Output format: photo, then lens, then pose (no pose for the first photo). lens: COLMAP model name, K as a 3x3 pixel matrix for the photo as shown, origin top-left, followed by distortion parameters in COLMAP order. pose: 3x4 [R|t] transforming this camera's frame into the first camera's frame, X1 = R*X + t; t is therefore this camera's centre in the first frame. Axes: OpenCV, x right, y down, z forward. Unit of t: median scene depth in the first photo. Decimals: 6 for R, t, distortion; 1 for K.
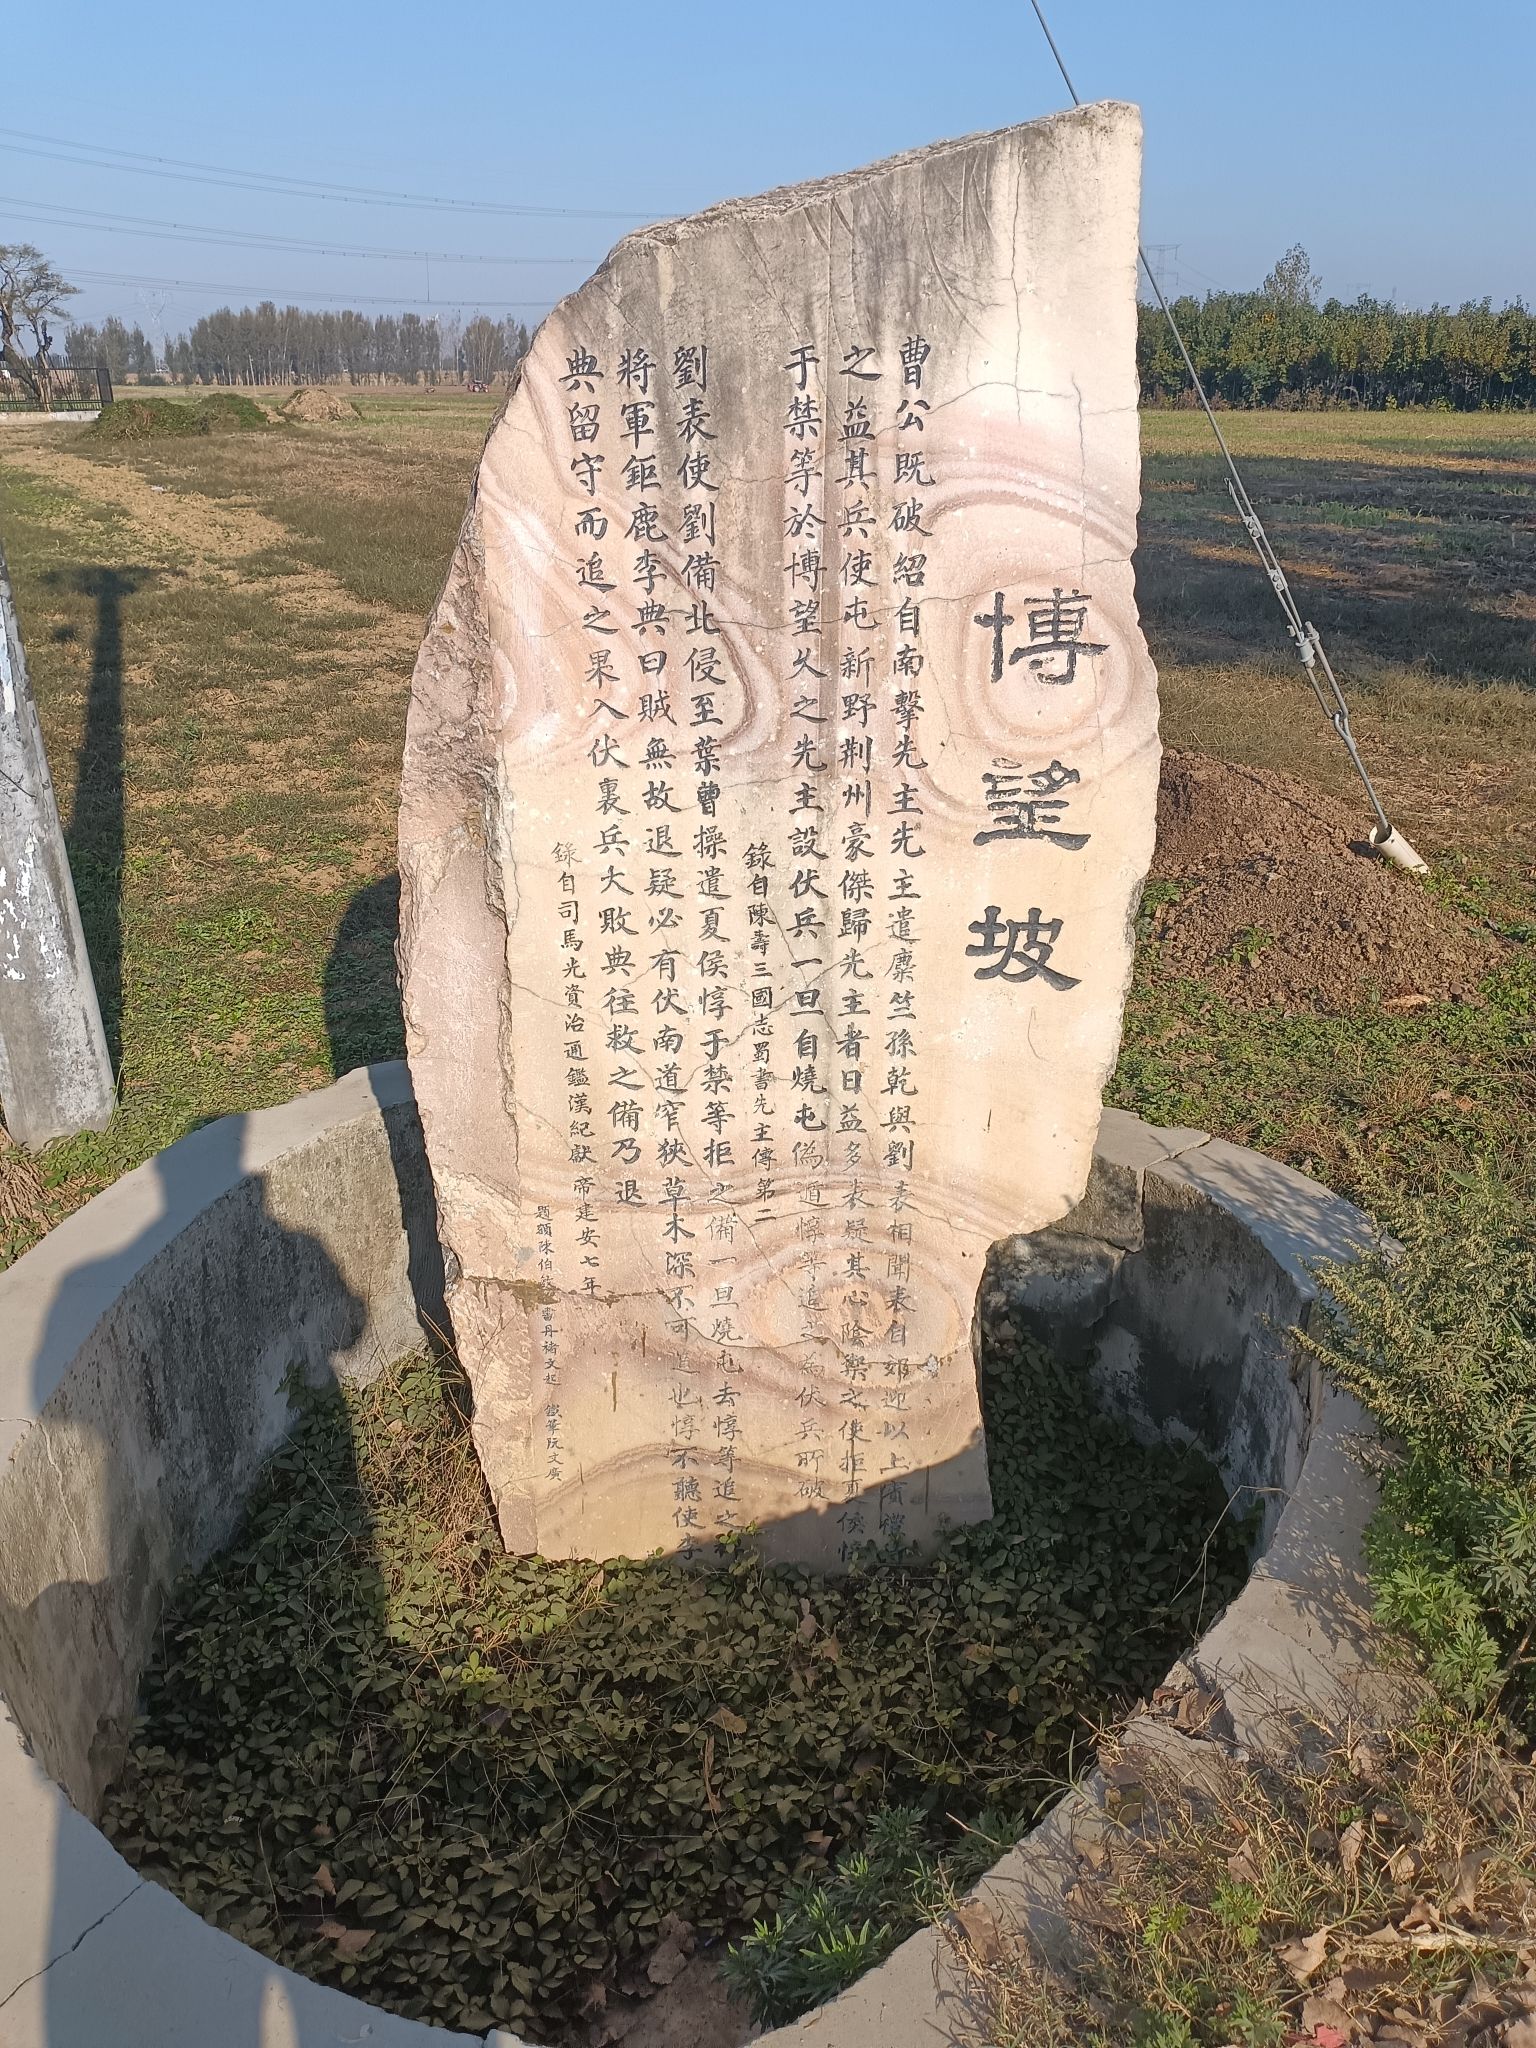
lens RADIAL K [[1522.5, 0, 763.6], [0, 1522.5, 1011.1], [0, 0, 1]] dist [0.062702, -0.070448]
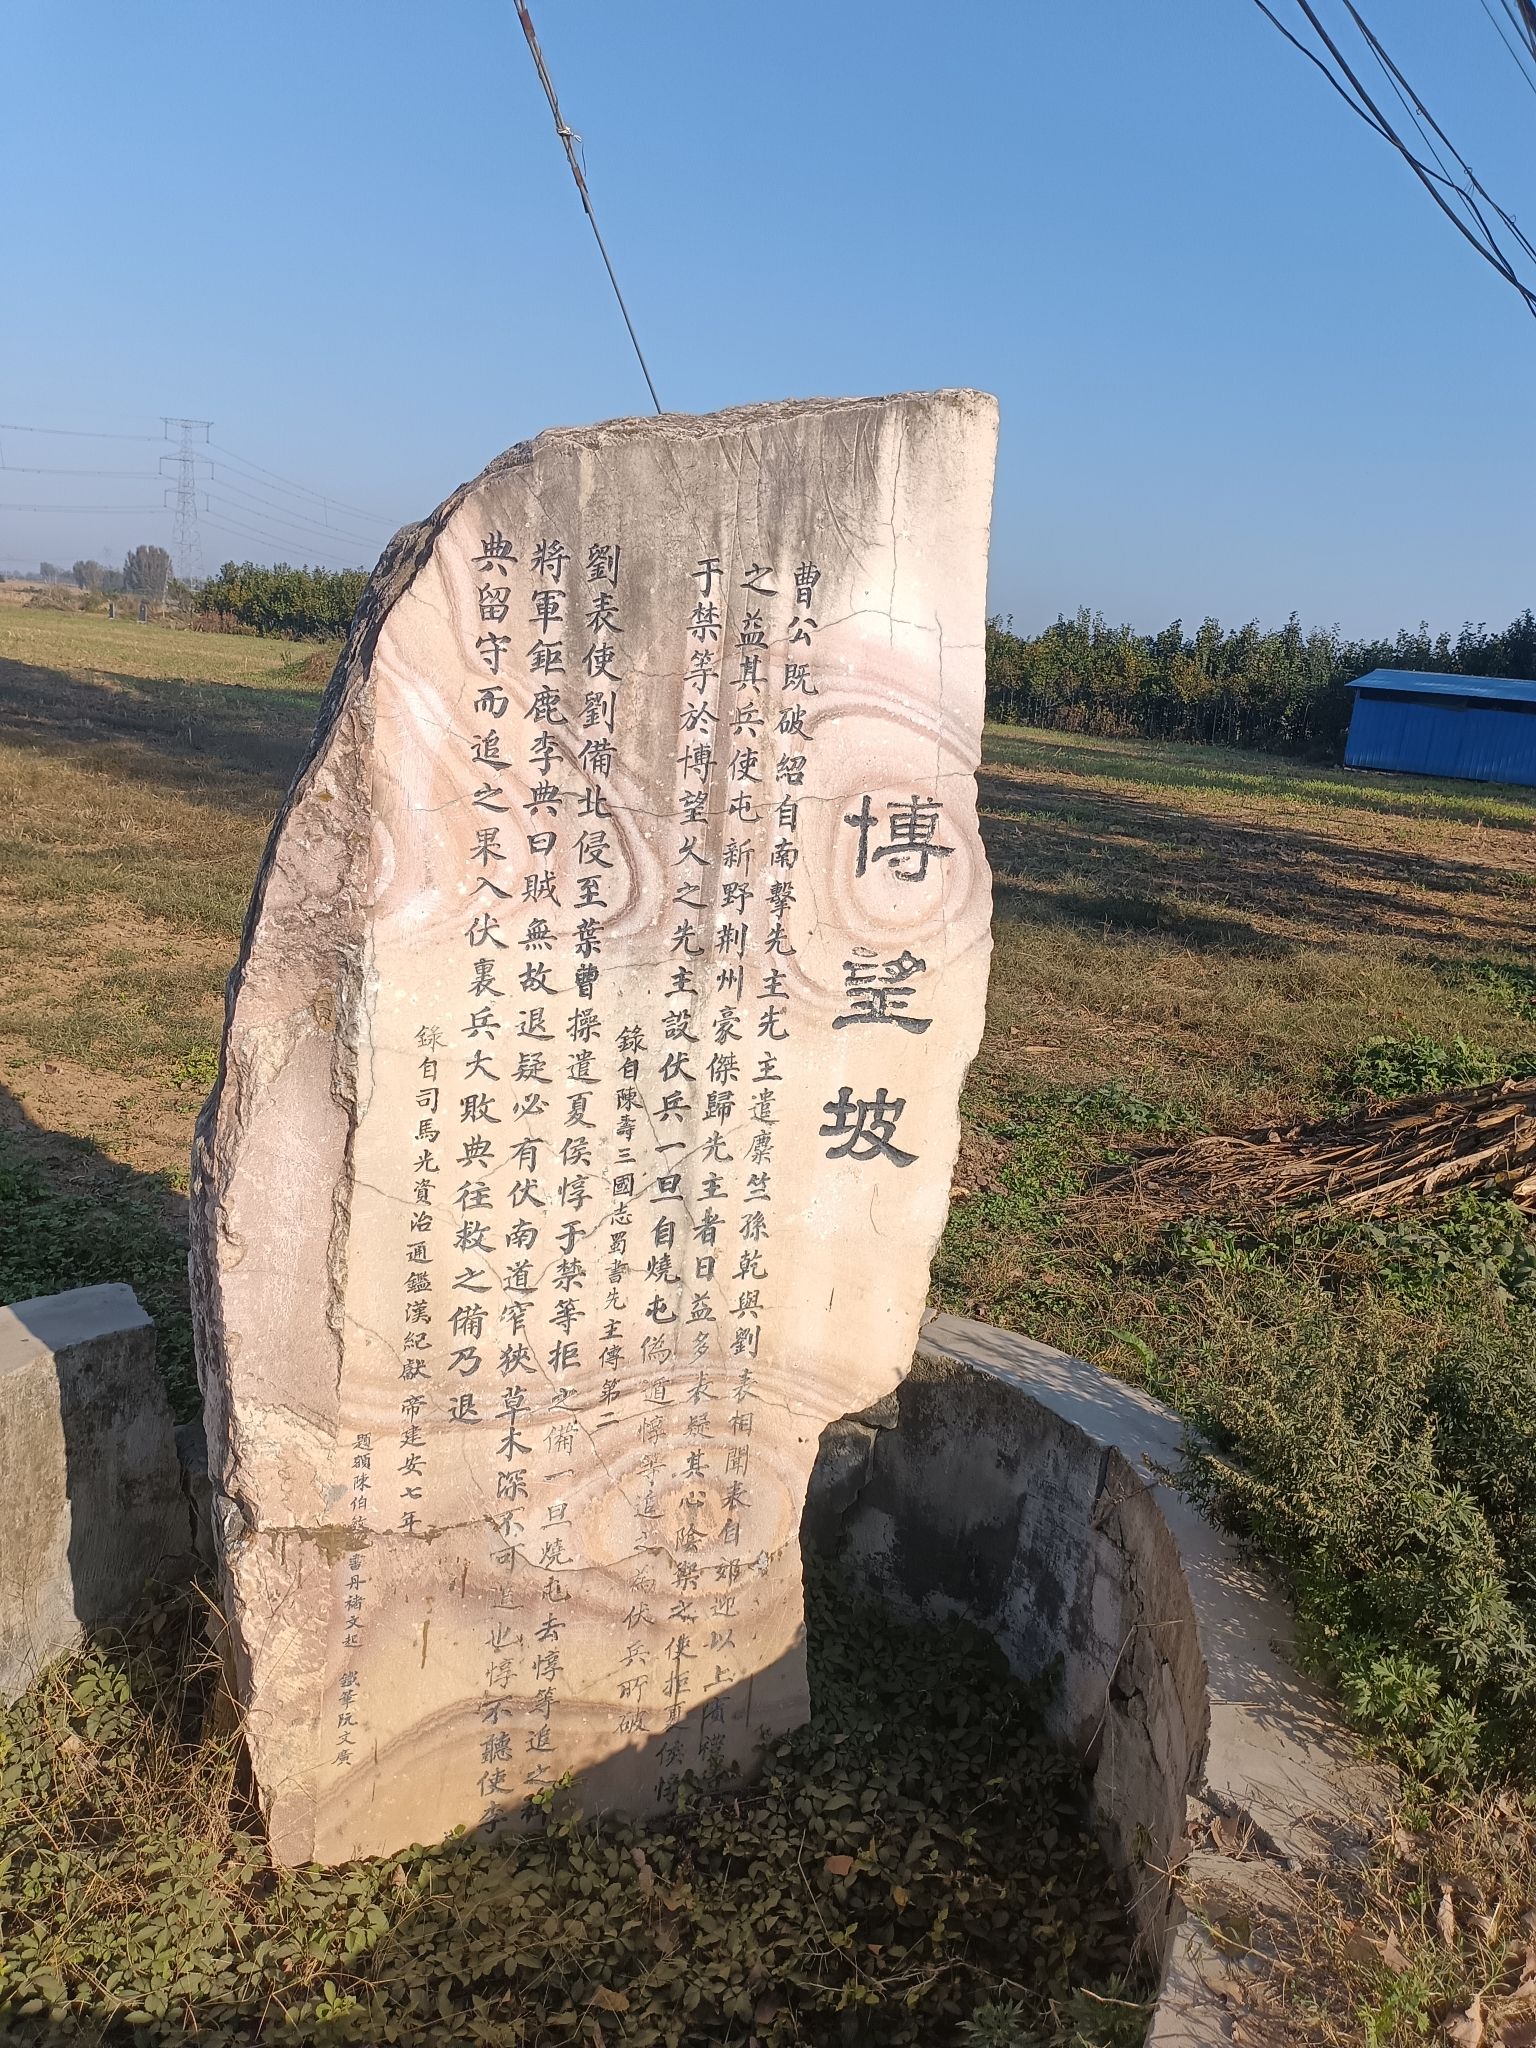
lens RADIAL K [[1522.5, 0, 763.6], [0, 1522.5, 1011.1], [0, 0, 1]] dist [0.062702, -0.070448]
pose [[0.920749, 0.007070, 0.390092, -0.307585], [0.051027, 0.989066, -0.138365, 0.021063], [-0.386805, 0.147305, 0.910320, 0.063337]]
